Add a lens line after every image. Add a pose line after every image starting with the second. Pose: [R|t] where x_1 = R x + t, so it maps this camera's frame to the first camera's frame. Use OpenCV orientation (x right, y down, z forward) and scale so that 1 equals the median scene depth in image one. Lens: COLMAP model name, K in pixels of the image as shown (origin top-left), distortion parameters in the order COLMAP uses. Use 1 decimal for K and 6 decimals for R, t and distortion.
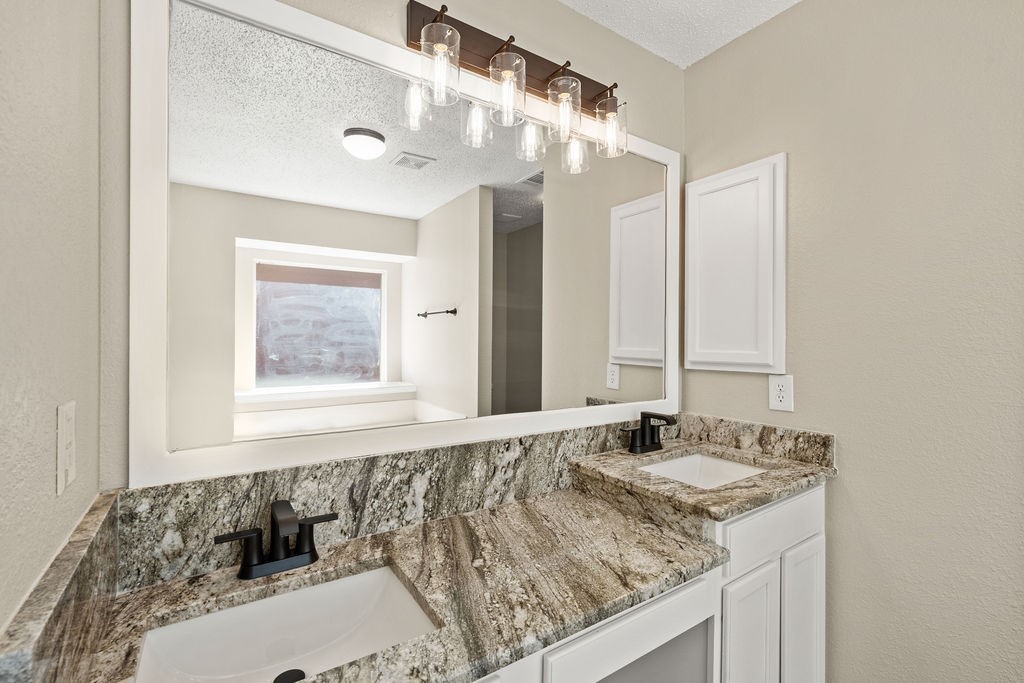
lens RADIAL K [[461.7, 0, 513.6], [0, 461.7, 340.4], [0, 0, 1]] dist [0.001302, -0.000116]
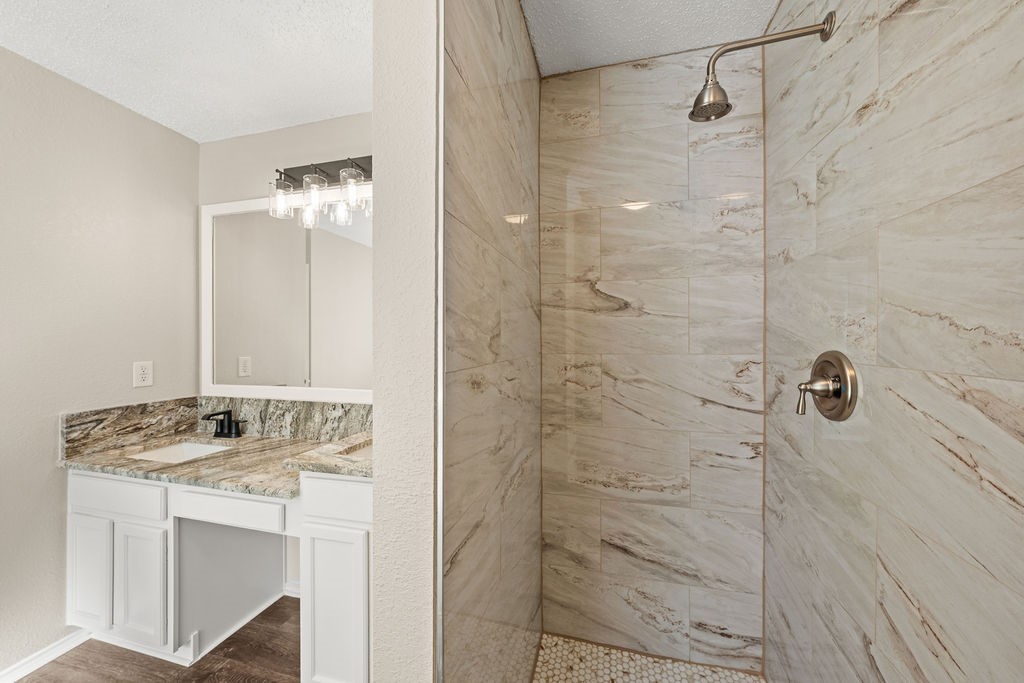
lens RADIAL K [[375.0, 0, 511.7], [0, 375.0, 341.8], [0, 0, 1]] dist [0.000852, 0.000042]
pose [[0.652695, -0.005094, -0.757603, 1.553535], [0.001637, 0.999985, -0.005313, 0.005610], [0.757619, 0.002228, 0.652694, 0.672591]]
